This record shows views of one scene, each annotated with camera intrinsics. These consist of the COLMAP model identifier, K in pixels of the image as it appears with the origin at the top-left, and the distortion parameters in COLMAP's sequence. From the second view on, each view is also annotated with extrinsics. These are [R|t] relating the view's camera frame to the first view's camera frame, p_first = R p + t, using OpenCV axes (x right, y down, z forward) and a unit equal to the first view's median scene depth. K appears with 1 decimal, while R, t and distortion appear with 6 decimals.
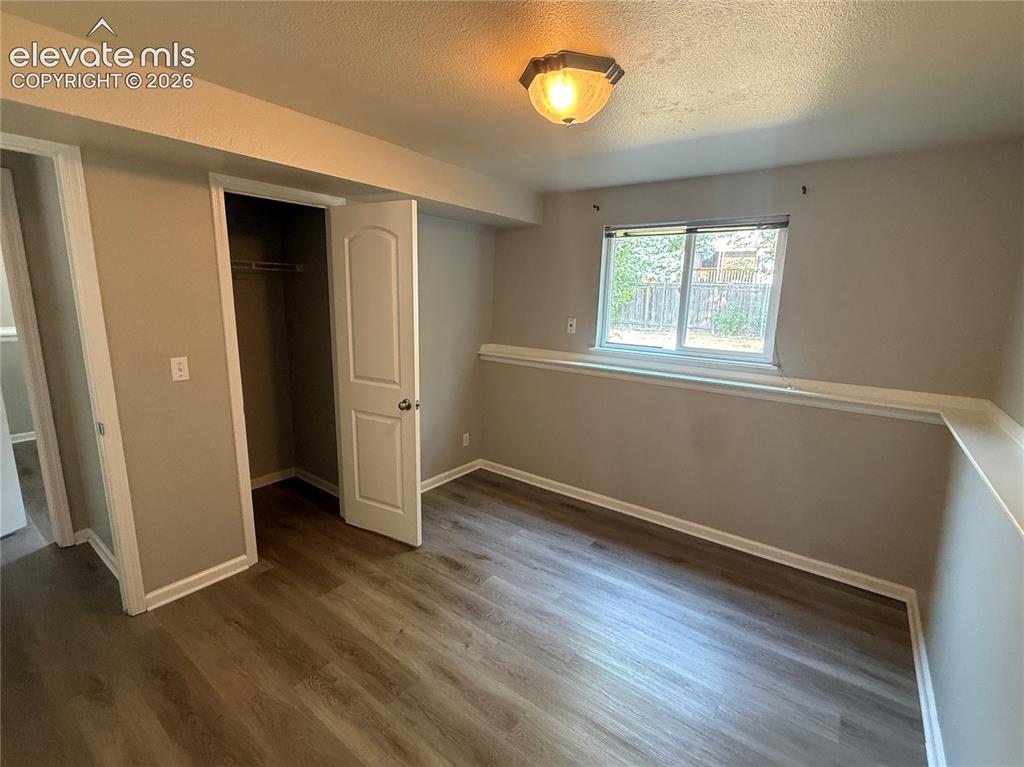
lens RADIAL K [[455.5, 0, 513.0], [0, 455.5, 378.4], [0, 0, 1]] dist [-0.008548, -0.001177]
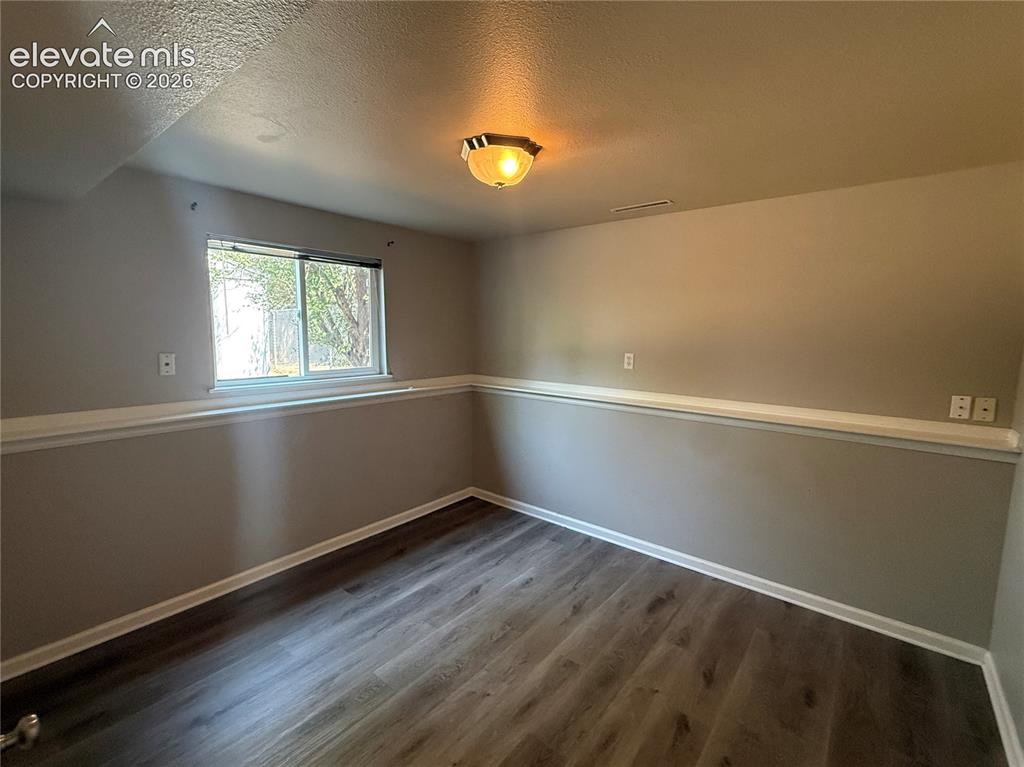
lens RADIAL K [[455.5, 0, 514.0], [0, 455.5, 377.7], [0, 0, 1]] dist [-0.008548, -0.001177]
pose [[0.041108, -0.131010, 0.990528, -0.719093], [0.175228, 0.976947, 0.121942, -0.118688], [-0.983669, 0.168555, 0.063117, 0.594407]]
